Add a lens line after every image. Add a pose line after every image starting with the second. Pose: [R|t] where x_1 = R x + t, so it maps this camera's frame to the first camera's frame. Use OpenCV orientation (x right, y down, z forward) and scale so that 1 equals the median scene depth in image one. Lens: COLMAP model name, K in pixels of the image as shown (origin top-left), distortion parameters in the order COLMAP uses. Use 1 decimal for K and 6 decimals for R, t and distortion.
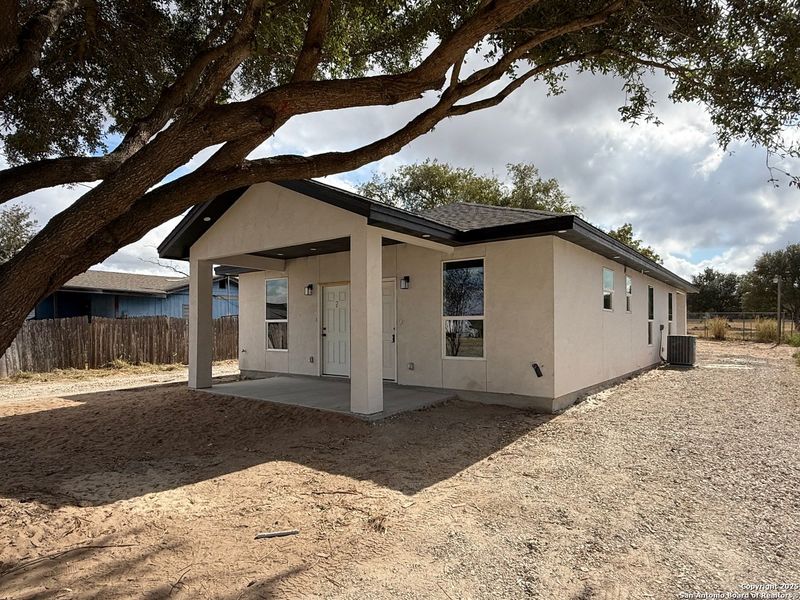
lens RADIAL K [[448.2, 0, 400.0], [0, 448.2, 300.0], [0, 0, 1]] dist [0.000706, 0.001180]
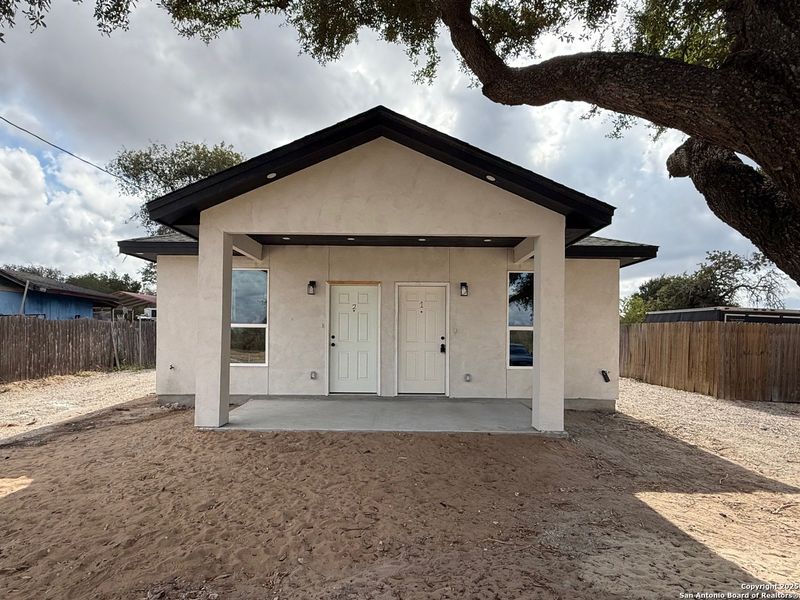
lens RADIAL K [[448.2, 0, 400.0], [0, 448.2, 300.0], [0, 0, 1]] dist [0.000706, 0.001180]
pose [[0.802588, 0.053245, 0.594153, -0.666302], [-0.048113, 0.998542, -0.024493, 0.012789], [-0.594591, -0.008929, 0.803979, 0.320992]]
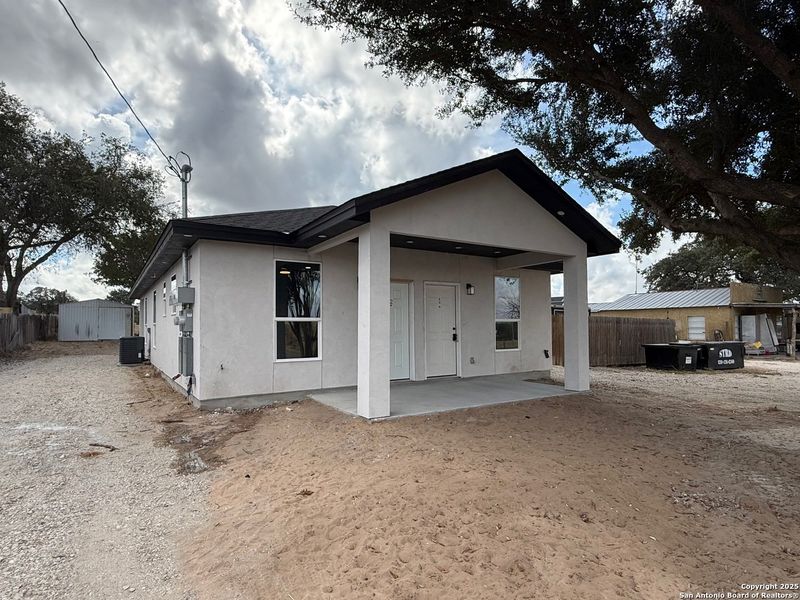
lens RADIAL K [[440.1, 0, 398.9], [0, 440.1, 287.4], [0, 0, 1]] dist [-0.001495, -0.000054]
pose [[0.349199, 0.080239, 0.933607, -1.142535], [-0.055194, 0.996359, -0.064988, 0.041756], [-0.935422, -0.028836, 0.352356, 0.777201]]
